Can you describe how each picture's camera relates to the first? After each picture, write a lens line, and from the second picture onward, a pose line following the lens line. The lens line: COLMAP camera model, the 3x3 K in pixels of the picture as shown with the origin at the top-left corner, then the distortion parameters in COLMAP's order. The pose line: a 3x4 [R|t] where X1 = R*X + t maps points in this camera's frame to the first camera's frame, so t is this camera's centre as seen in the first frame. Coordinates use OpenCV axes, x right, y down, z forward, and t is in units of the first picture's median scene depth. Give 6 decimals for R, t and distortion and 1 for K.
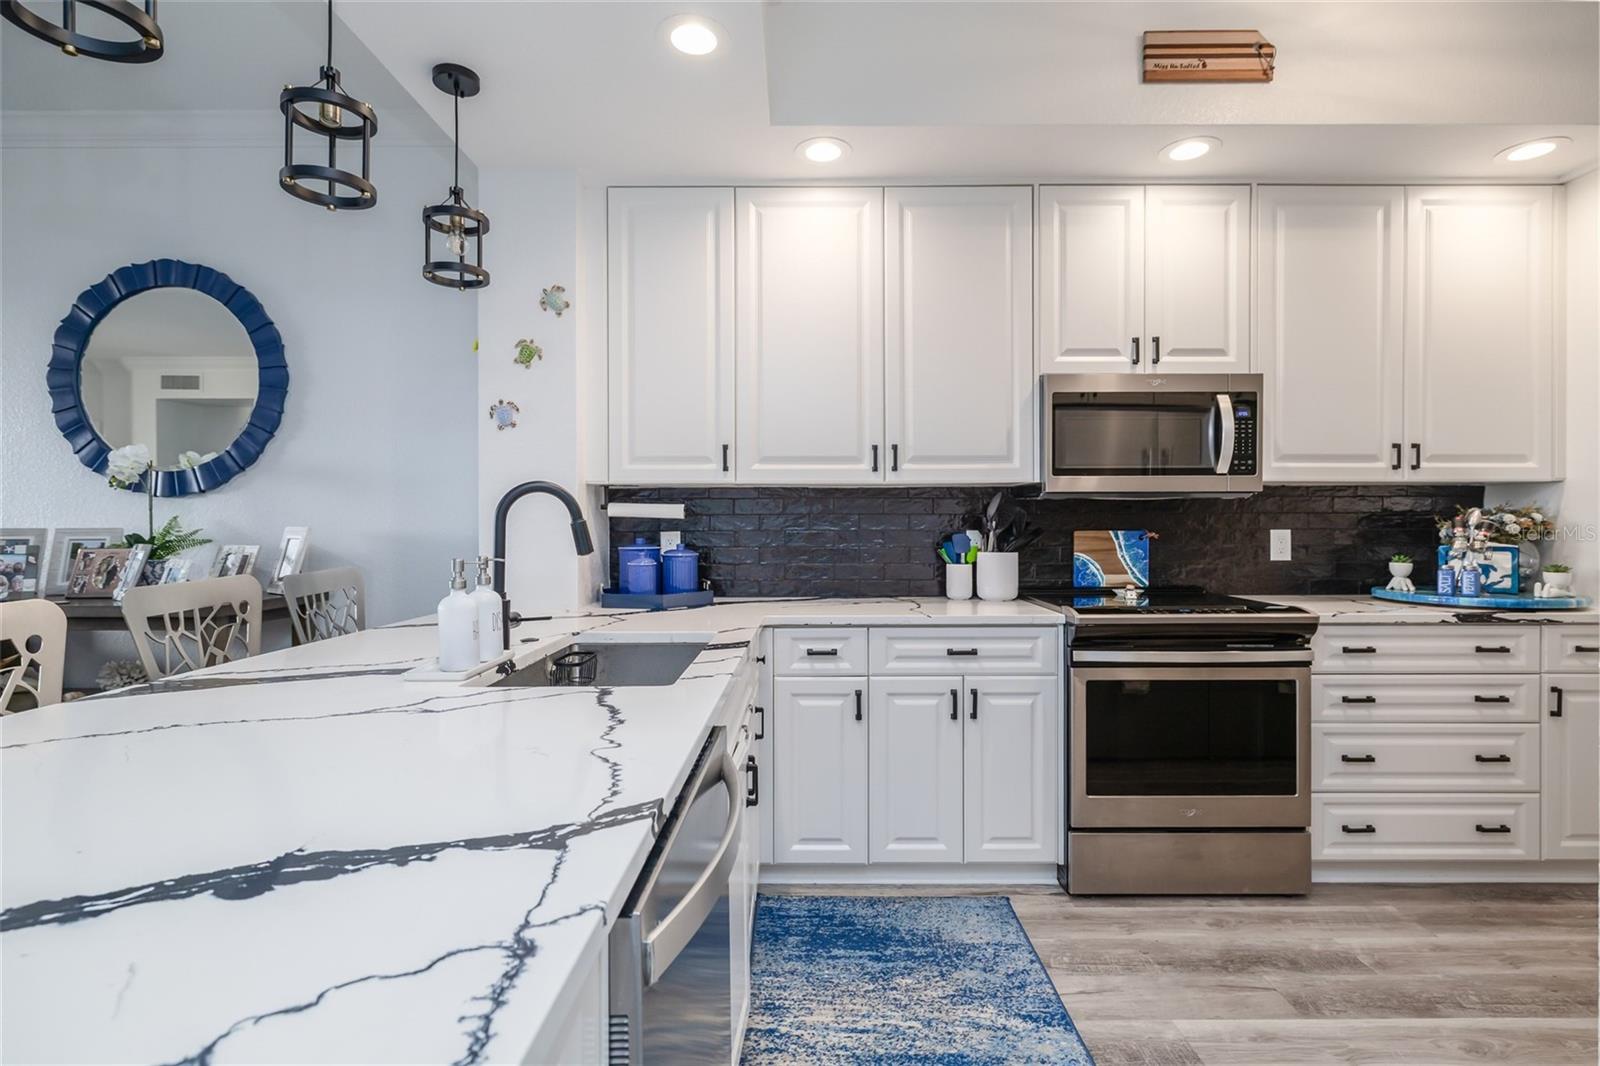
lens RADIAL K [[756.9, 0, 811.9], [0, 756.9, 519.6], [0, 0, 1]] dist [-0.005725, 0.000409]
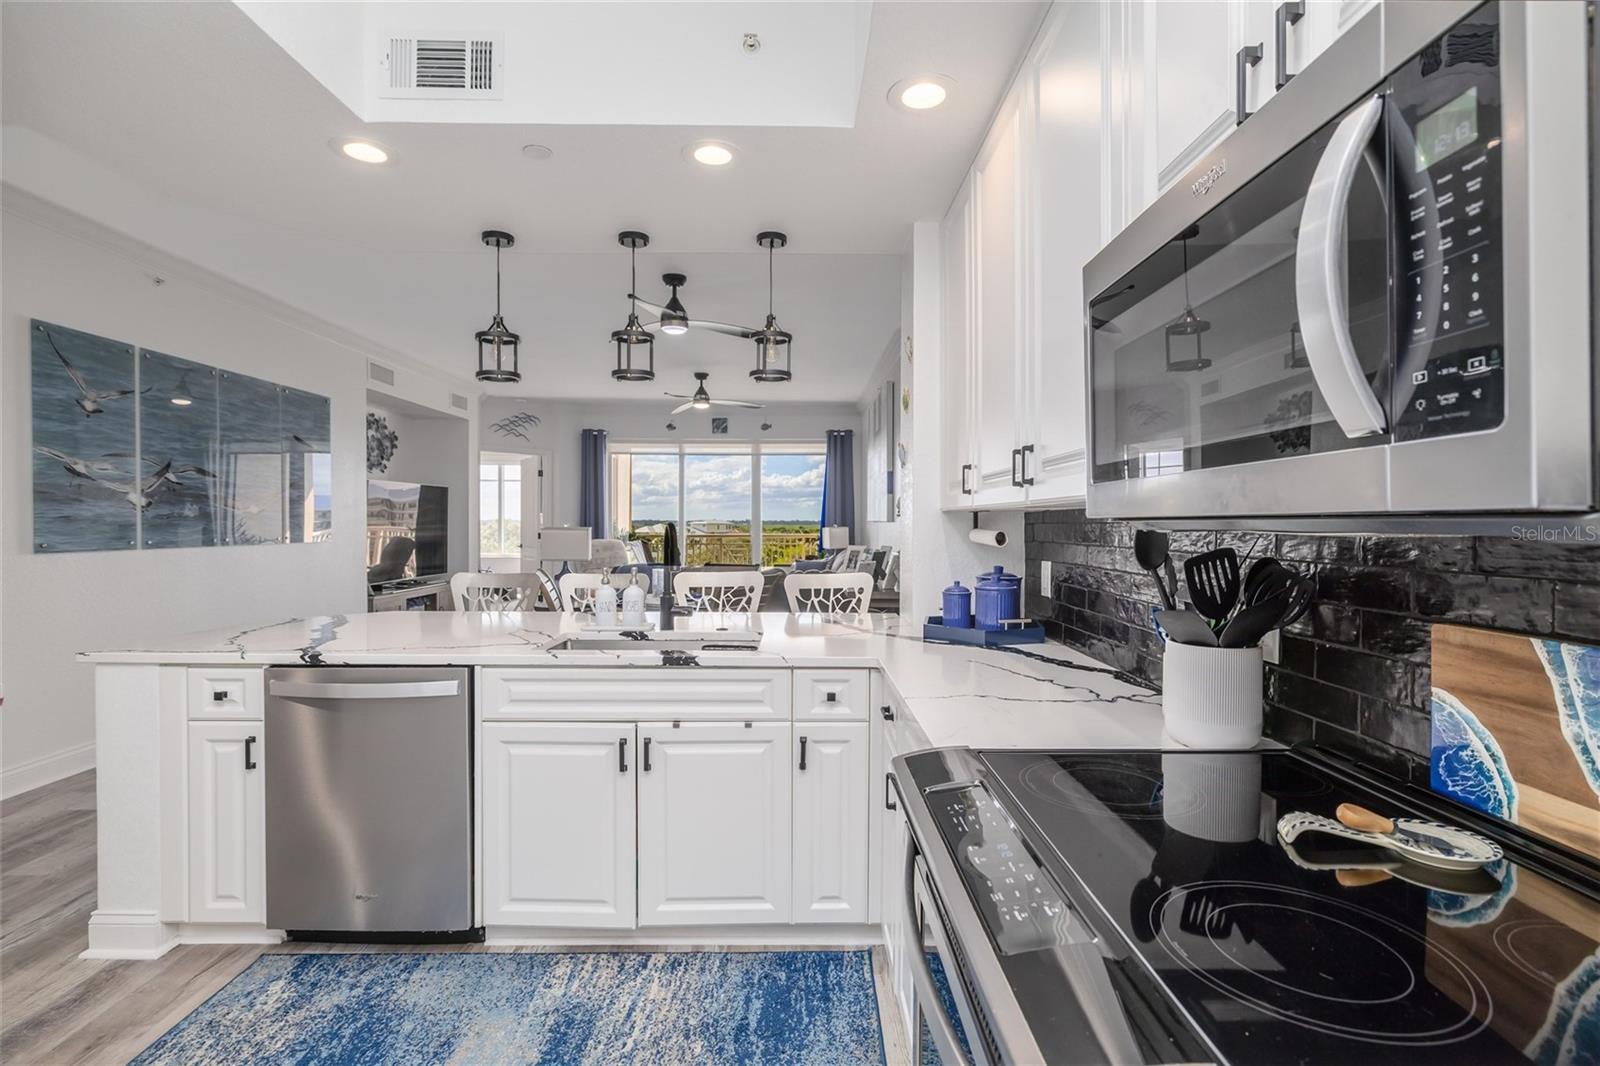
lens RADIAL K [[756.9, 0, 801.2], [0, 756.9, 530.6], [0, 0, 1]] dist [-0.005725, 0.000409]
pose [[0.015373, 0.012674, -0.999801, 0.757216], [-0.002077, 0.999918, 0.012643, -0.033399], [0.999880, 0.001883, 0.015398, 0.794114]]
